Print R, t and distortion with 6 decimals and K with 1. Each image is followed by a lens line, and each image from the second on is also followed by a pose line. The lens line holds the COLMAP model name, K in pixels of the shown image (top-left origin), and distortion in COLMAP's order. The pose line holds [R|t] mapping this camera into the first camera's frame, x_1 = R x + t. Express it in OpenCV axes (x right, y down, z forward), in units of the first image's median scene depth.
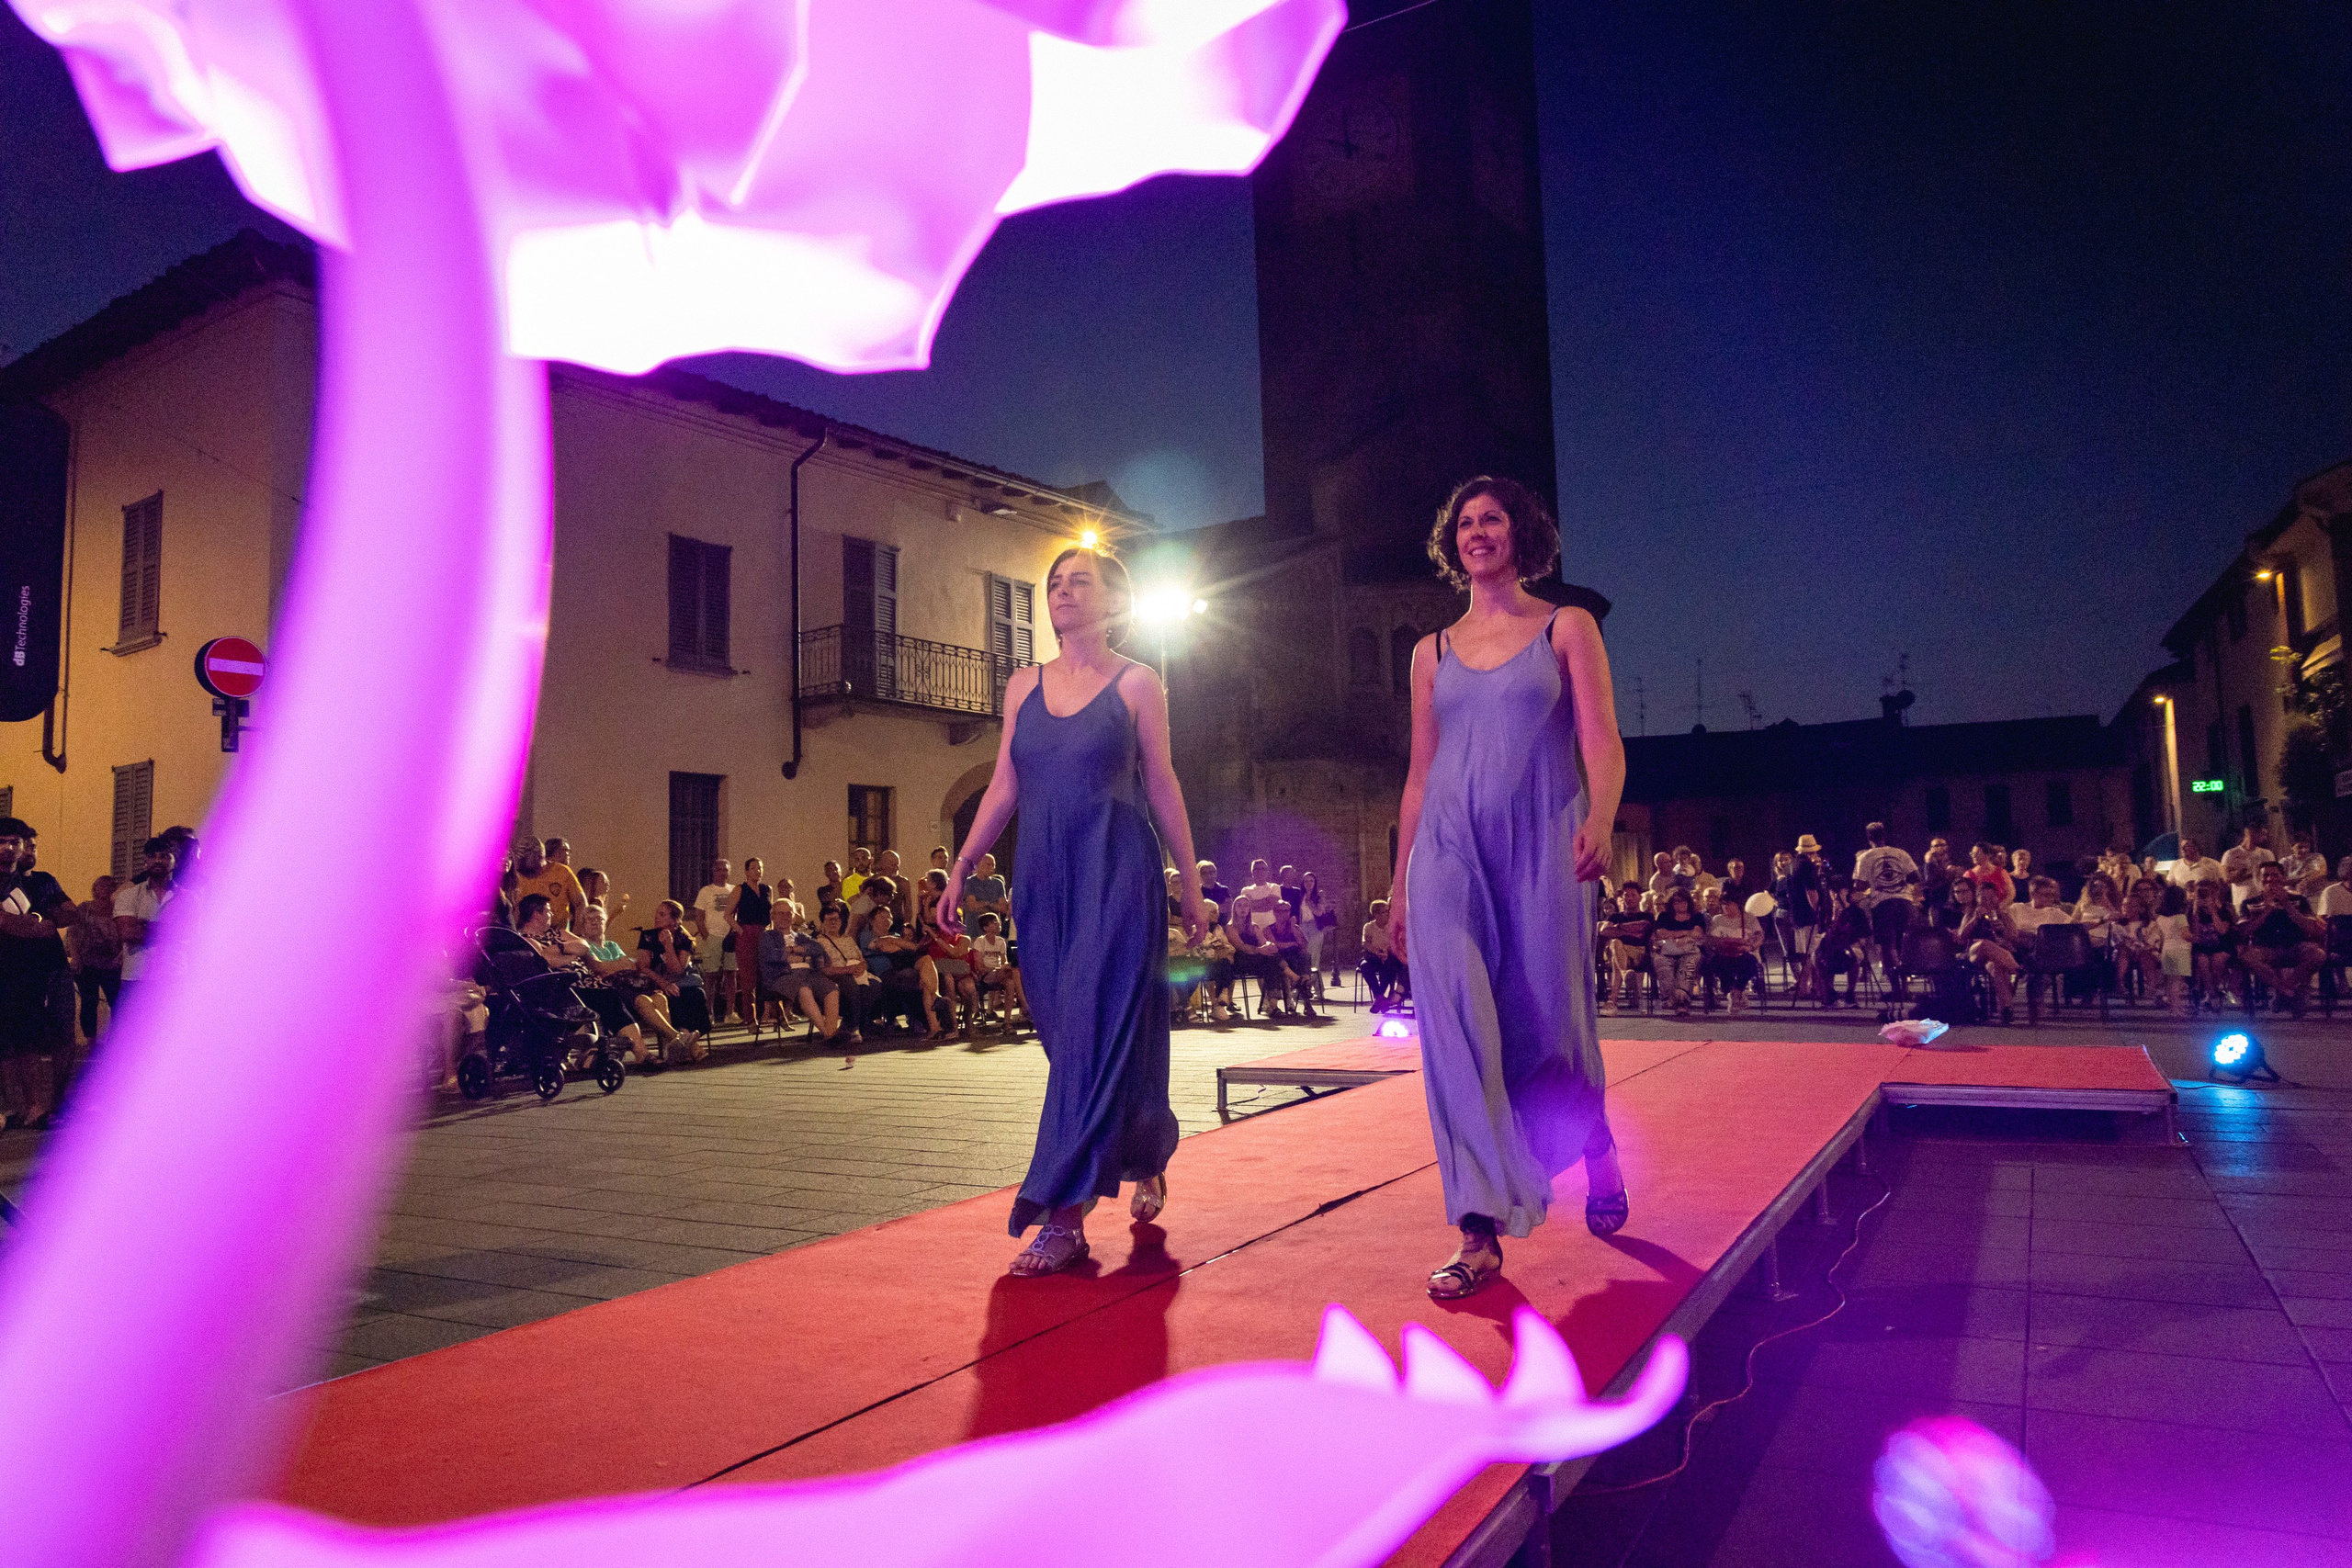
lens RADIAL K [[1576.6, 0, 1174.5], [0, 1576.6, 773.1], [0, 0, 1]] dist [0.006238, -0.016886]
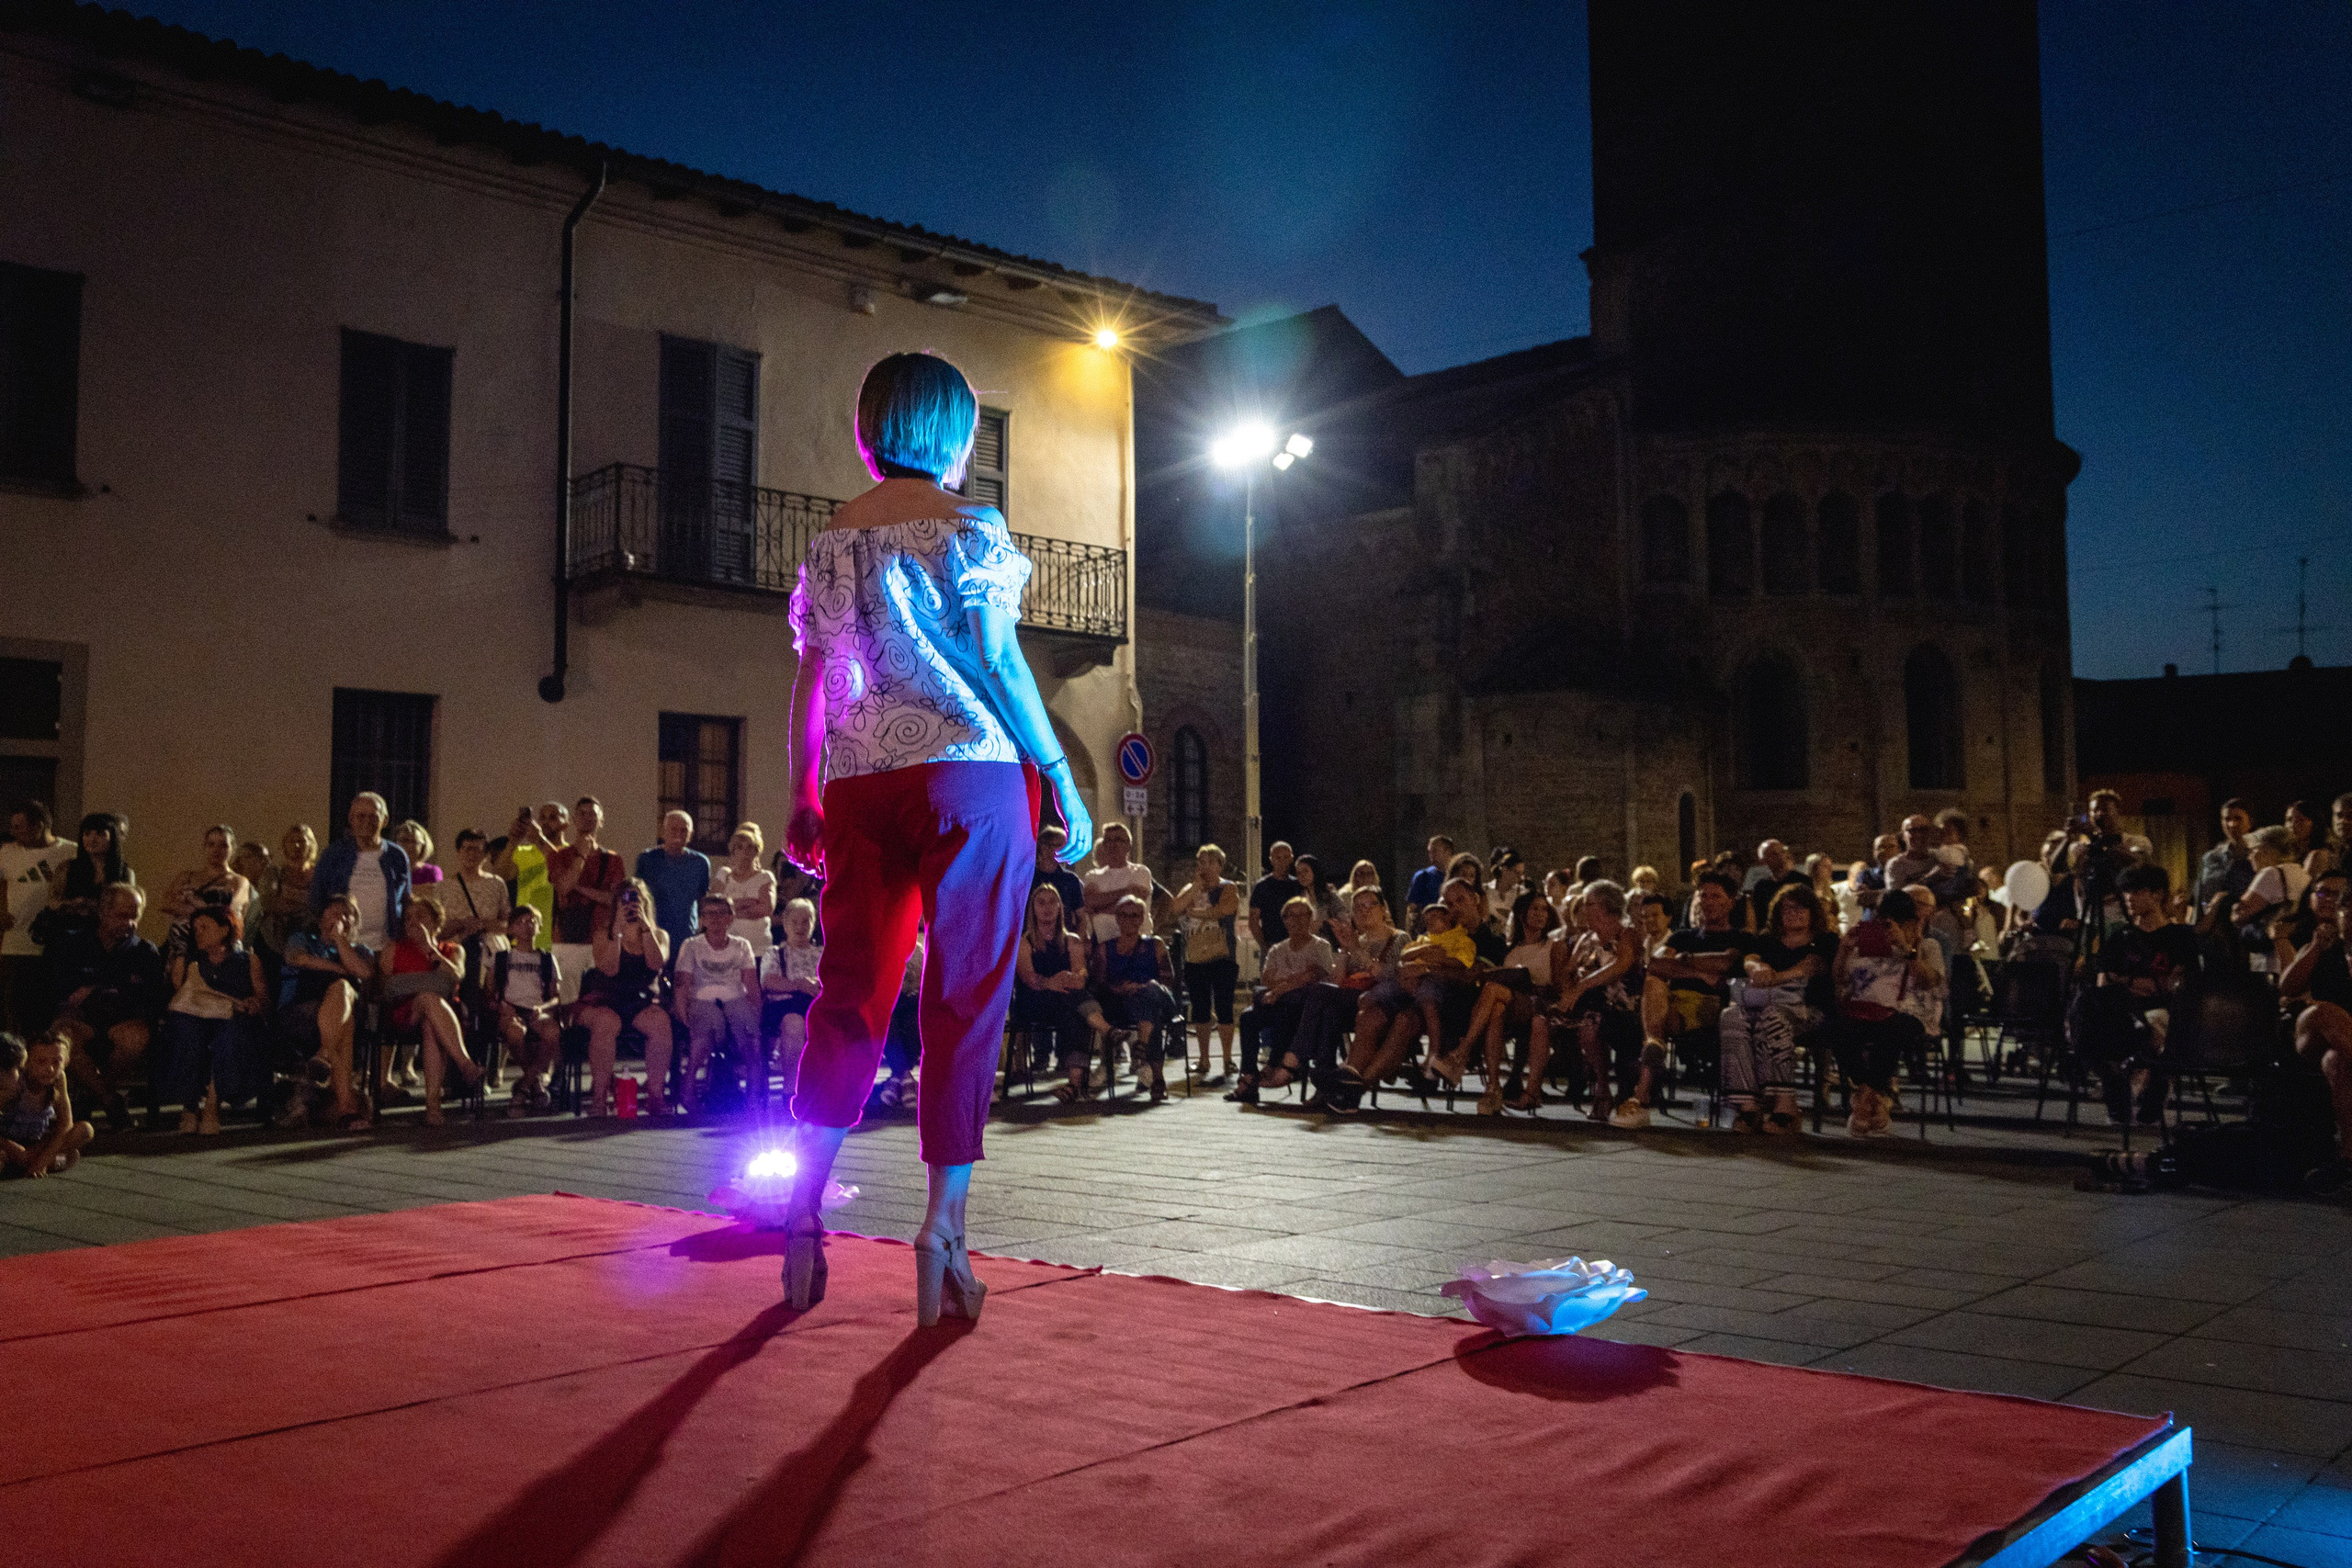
lens RADIAL K [[2033.0, 0, 1157.7], [0, 2033.0, 777.9], [0, 0, 1]] dist [-0.024831, 0.026427]
pose [[0.977112, 0.003094, -0.212701, 0.170758], [0.001045, 0.999812, 0.019345, 0.017791], [0.212721, -0.019124, 0.976926, 0.214177]]
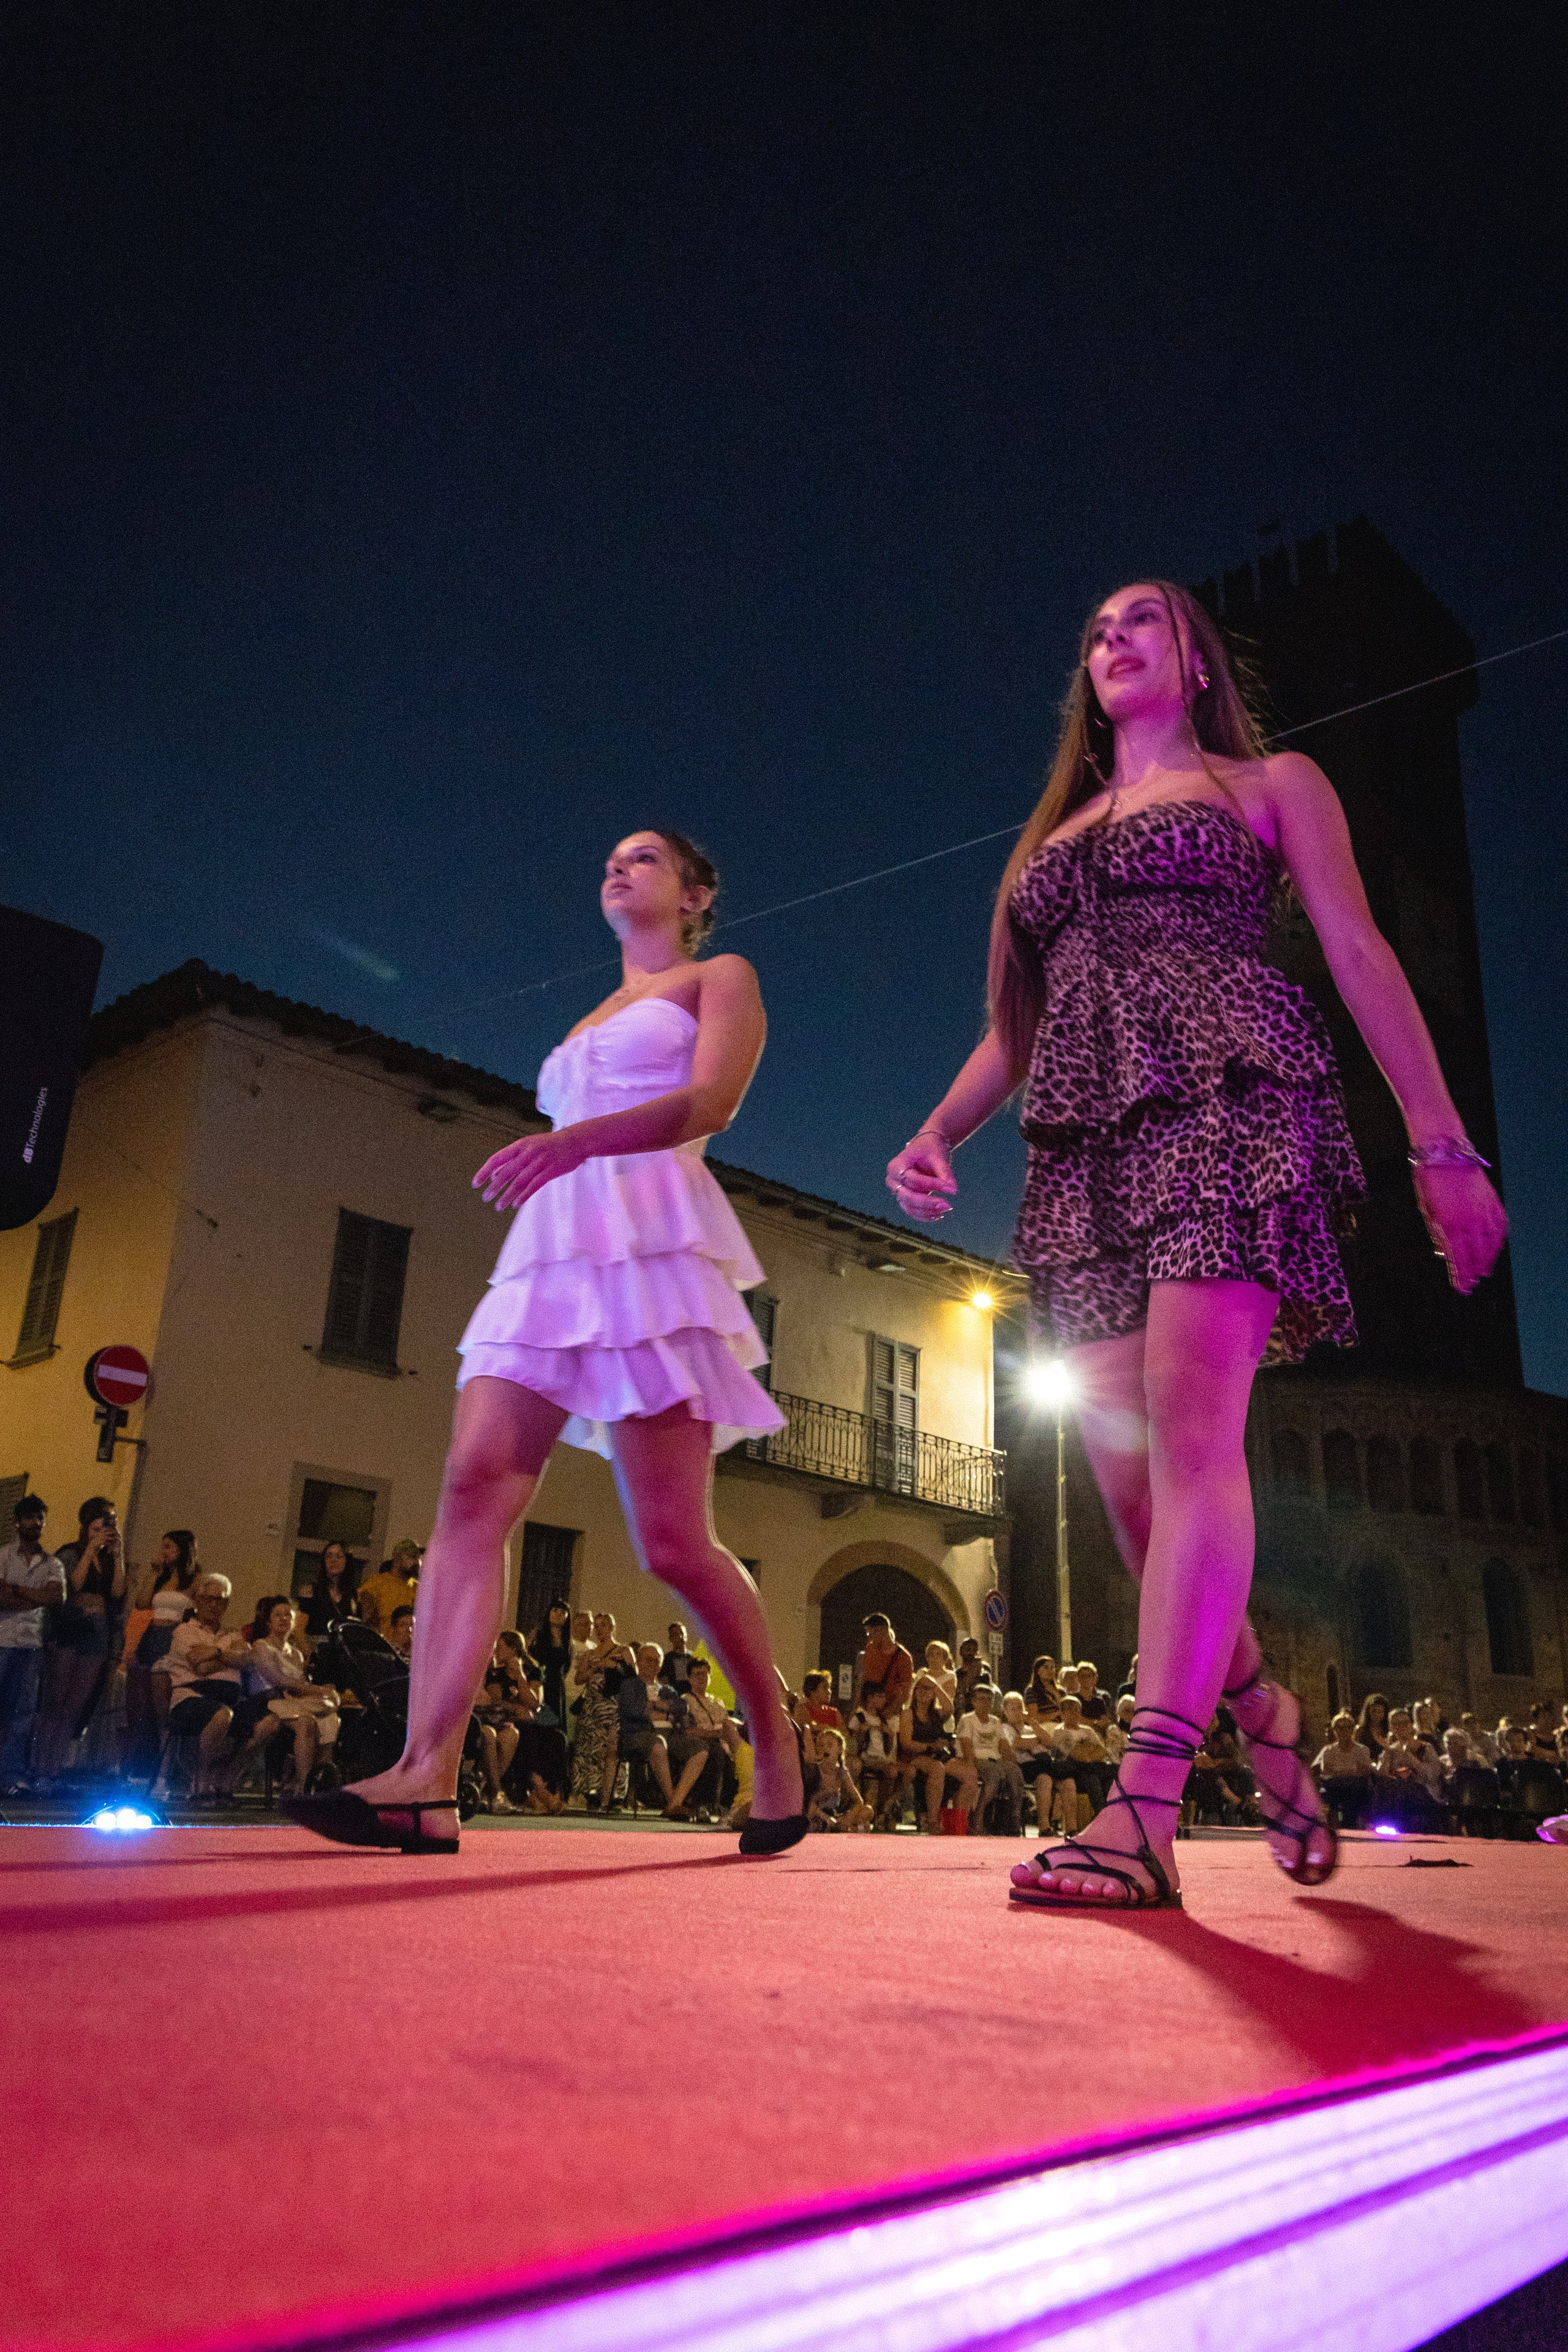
lens RADIAL K [[1717.3, 0, 722.9], [0, 1717.3, 1160.2], [0, 0, 1]] dist [-0.000500, 0.006056]
pose [[0.981494, 0.015356, -0.190878, -0.014511], [-0.062732, 0.967560, -0.244730, 0.028864], [0.180928, 0.252175, 0.950617, 0.005905]]
